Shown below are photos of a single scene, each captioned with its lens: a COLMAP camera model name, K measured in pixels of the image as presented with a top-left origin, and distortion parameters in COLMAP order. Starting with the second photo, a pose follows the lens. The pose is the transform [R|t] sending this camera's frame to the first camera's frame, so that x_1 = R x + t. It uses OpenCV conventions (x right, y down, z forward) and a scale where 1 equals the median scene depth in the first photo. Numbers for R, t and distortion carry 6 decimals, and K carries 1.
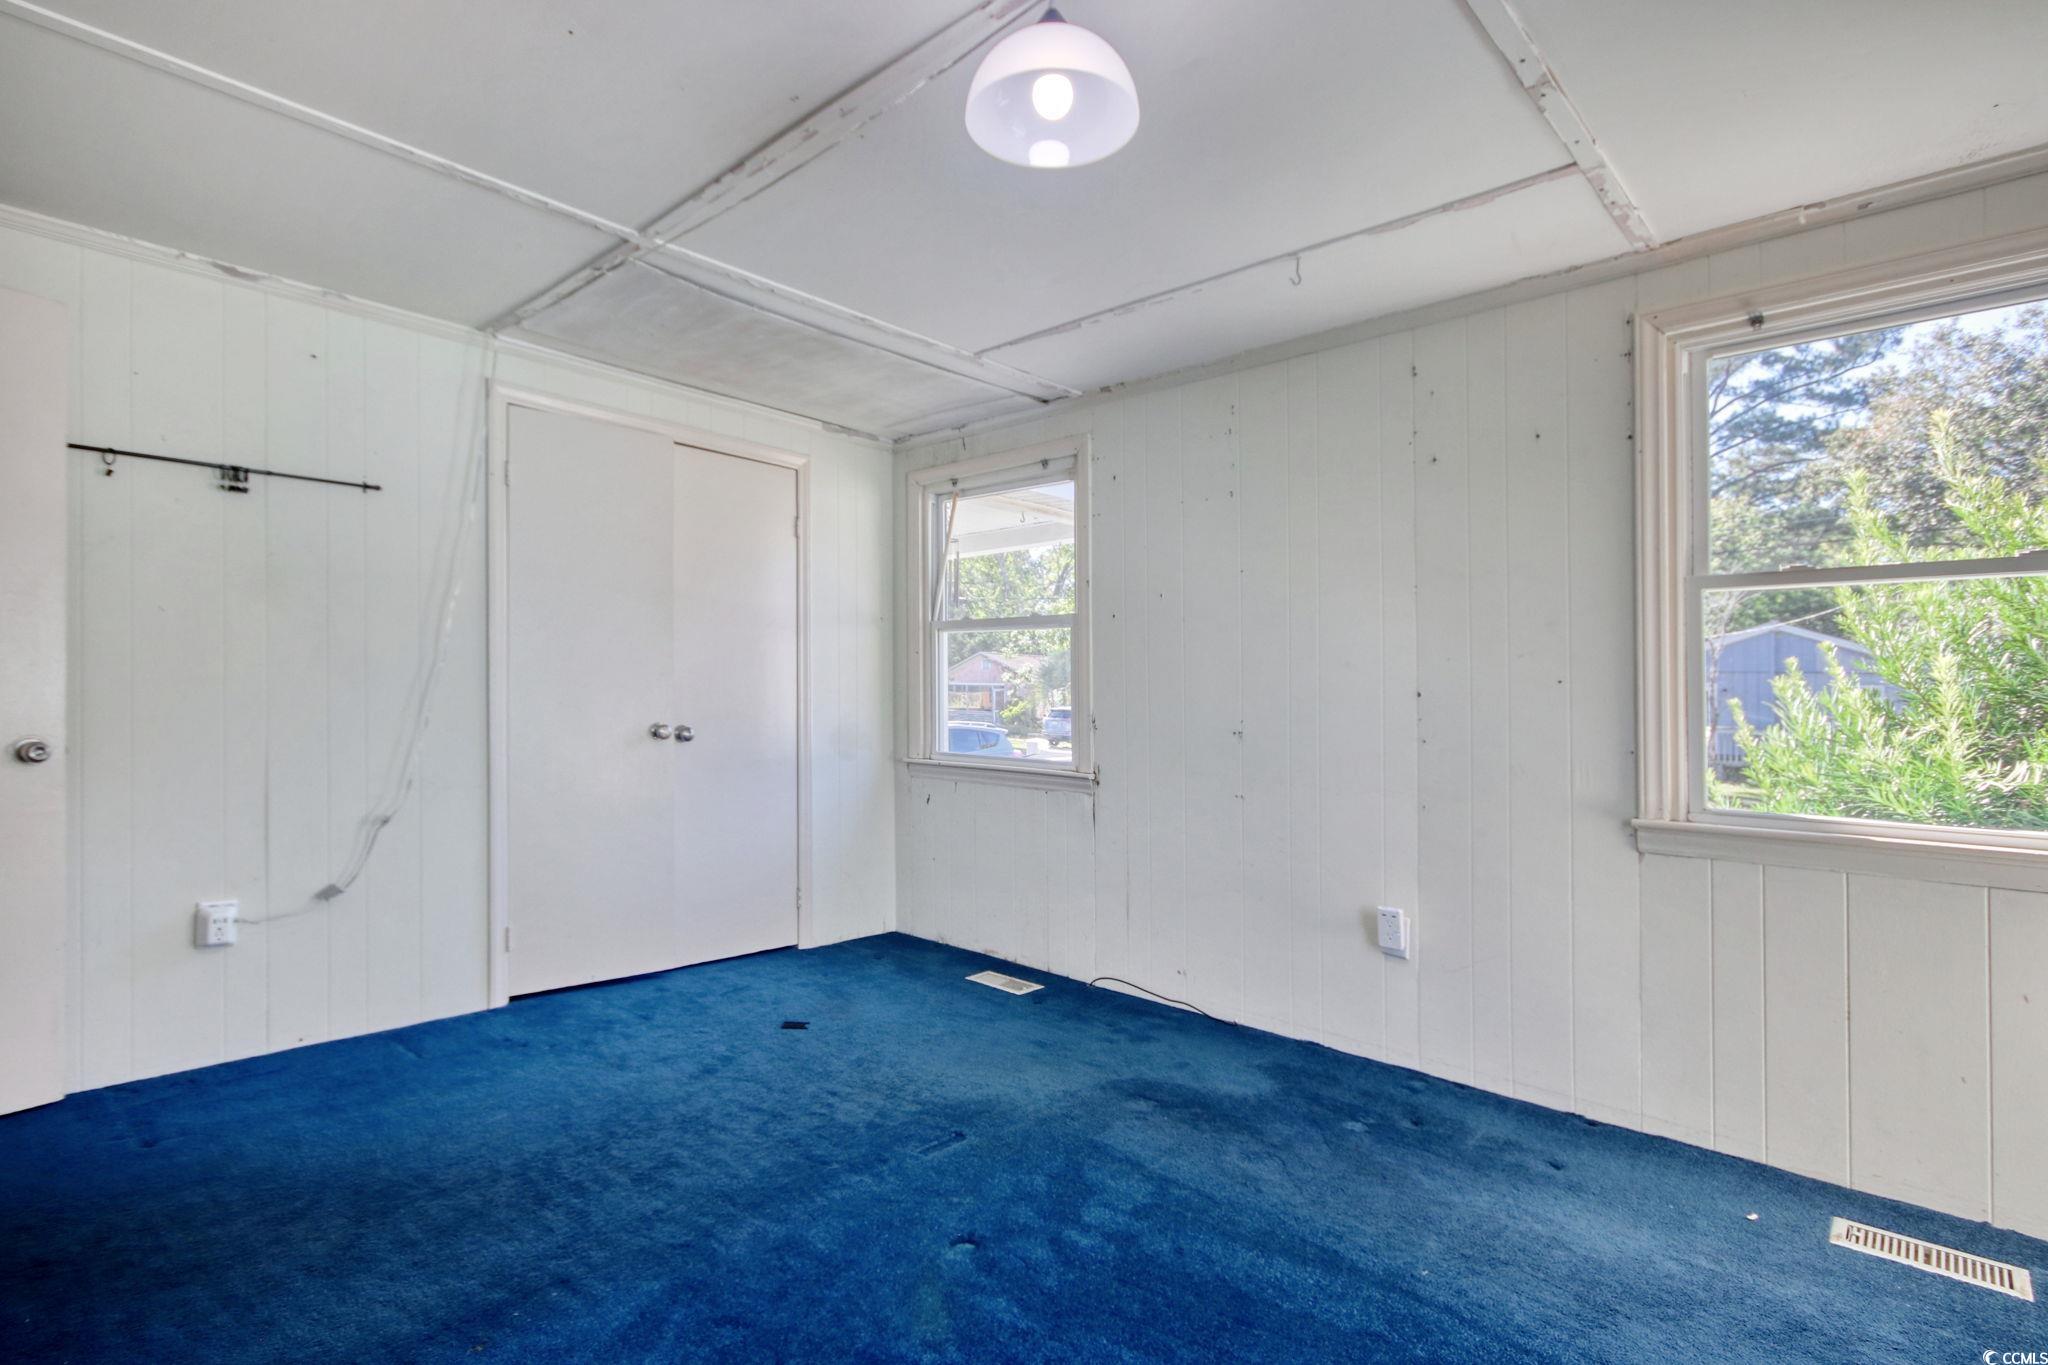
lens RADIAL K [[1033.2, 0, 1094.0], [0, 1033.2, 713.4], [0, 0, 1]] dist [-0.001567, 0.000254]
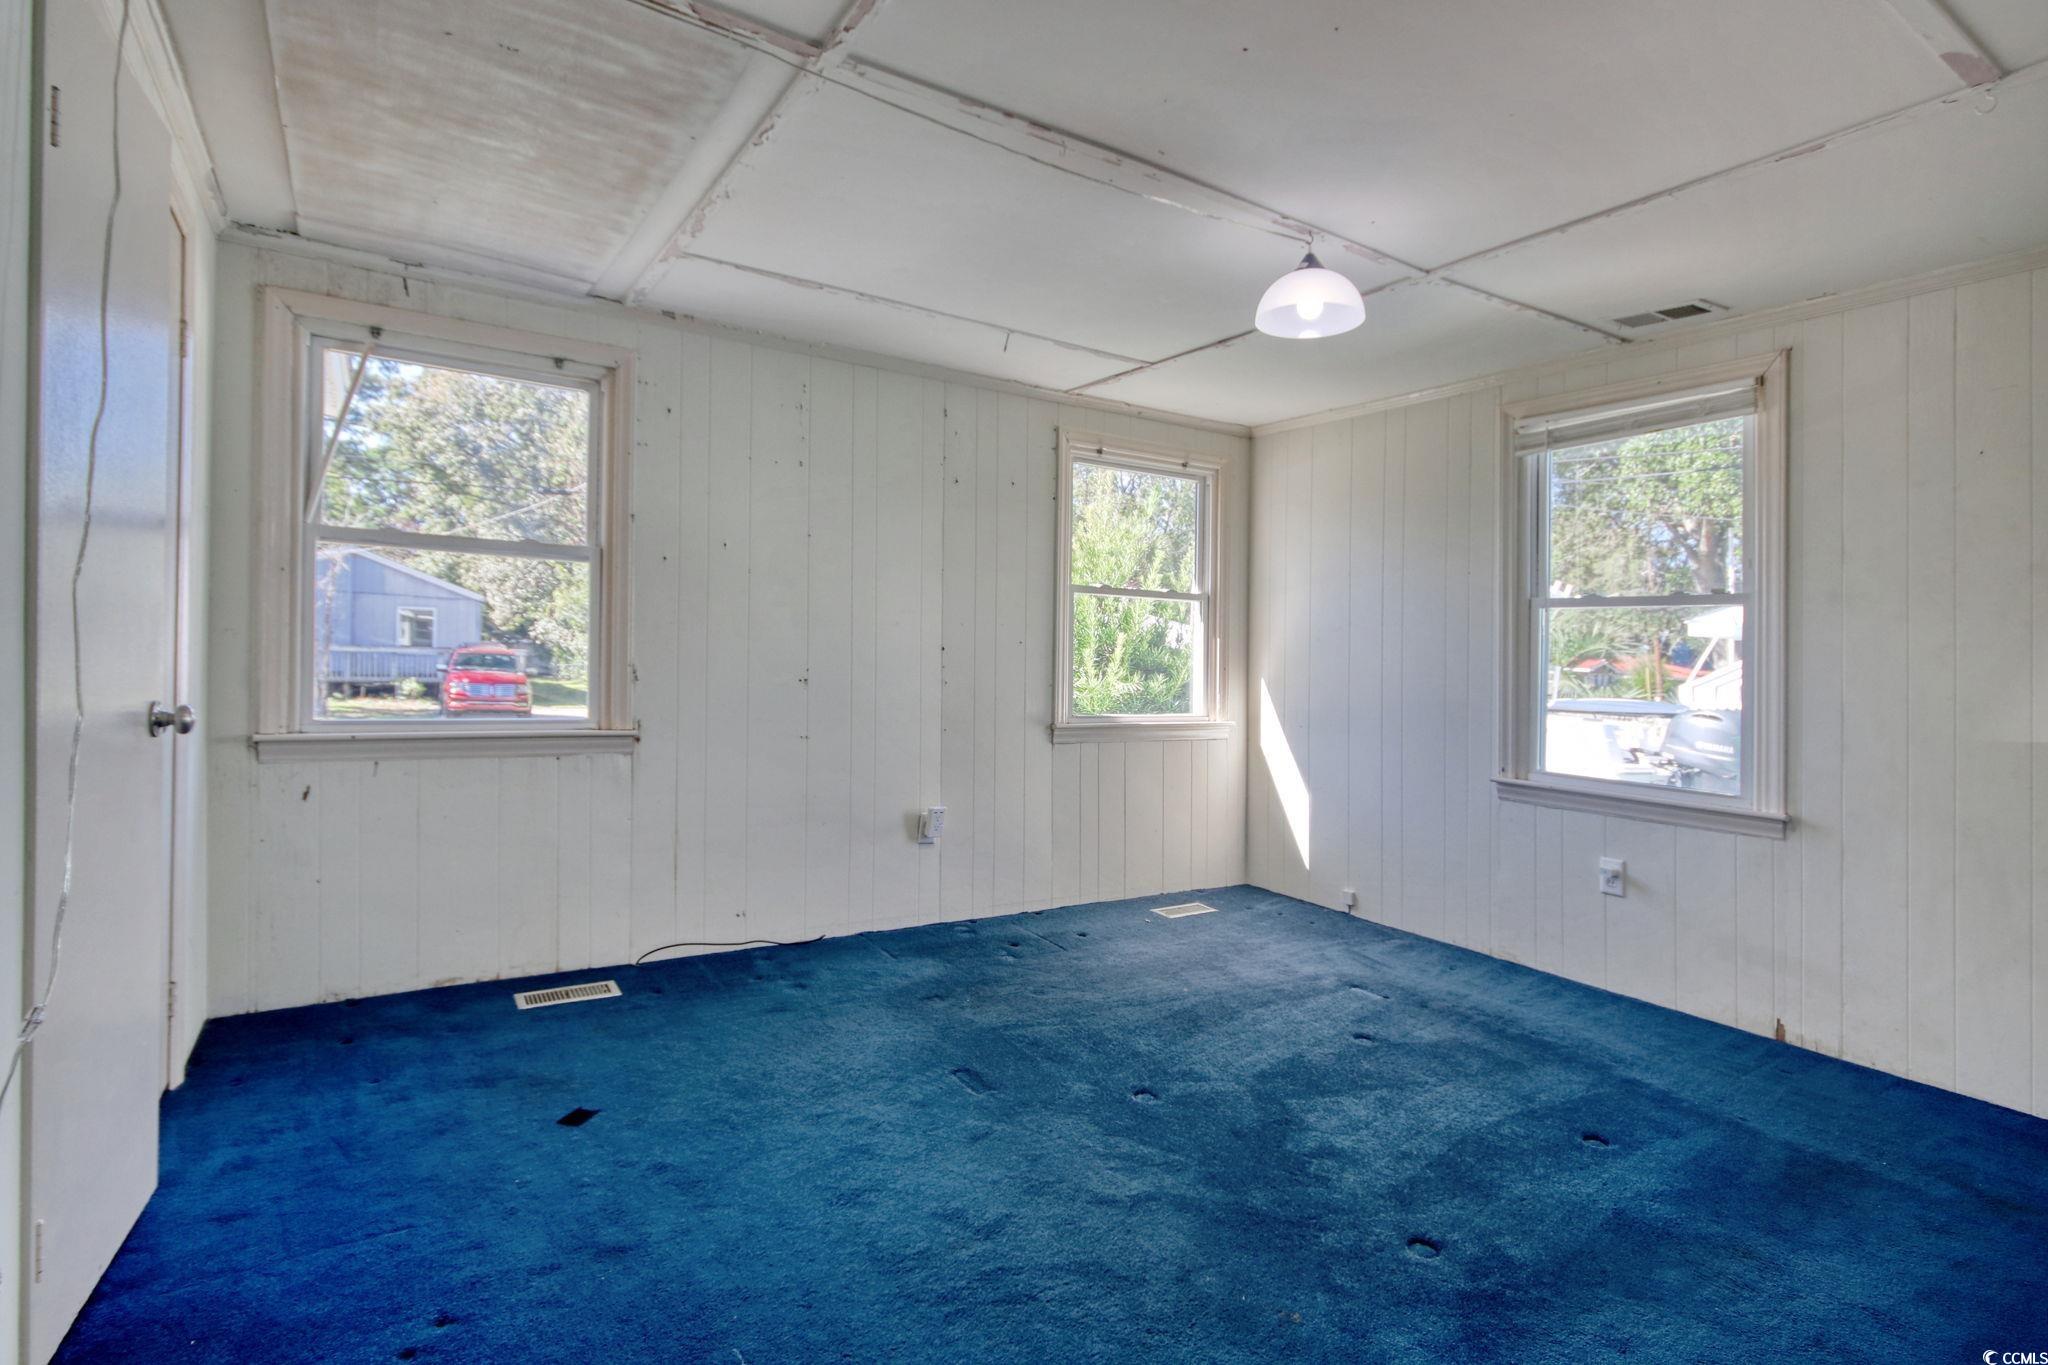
lens RADIAL K [[949.7, 0, 1020.0], [0, 949.7, 629.5], [0, 0, 1]] dist [-0.000326, -0.000125]
pose [[0.273660, 0.014601, 0.961716, -0.761036], [-0.017564, 0.999794, -0.010181, -0.028531], [-0.961666, -0.014105, 0.273861, 0.484266]]
